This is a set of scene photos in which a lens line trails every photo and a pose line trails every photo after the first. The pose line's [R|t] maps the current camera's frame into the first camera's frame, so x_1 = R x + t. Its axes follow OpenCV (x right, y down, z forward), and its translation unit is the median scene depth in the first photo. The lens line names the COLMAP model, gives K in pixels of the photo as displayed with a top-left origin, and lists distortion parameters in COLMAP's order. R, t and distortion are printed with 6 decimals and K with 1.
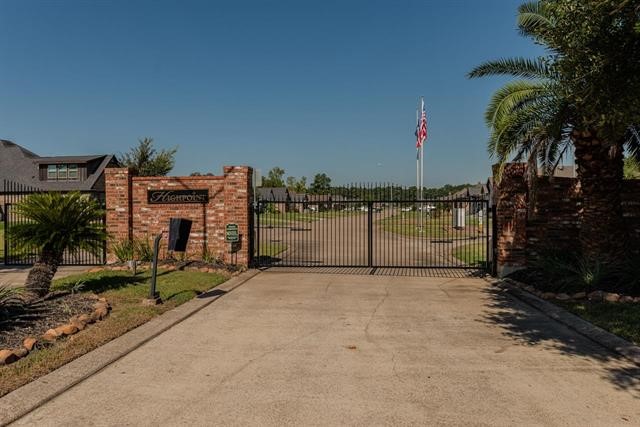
lens RADIAL K [[464.2, 0, 319.2], [0, 464.2, 213.4], [0, 0, 1]] dist [0.005800, 0.000316]
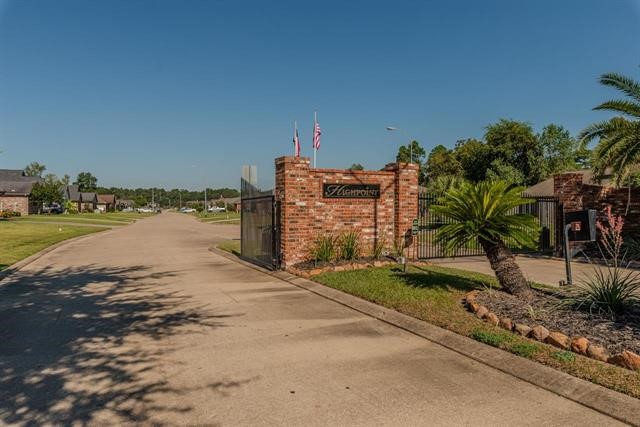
lens RADIAL K [[425.7, 0, 320.5], [0, 425.7, 213.4], [0, 0, 1]] dist [0.011766, 0.001917]
pose [[0.857804, 0.002683, 0.513971, -0.814673], [-0.000969, 0.999993, -0.003603, 0.013358], [-0.513977, 0.002592, 0.857800, 0.279845]]
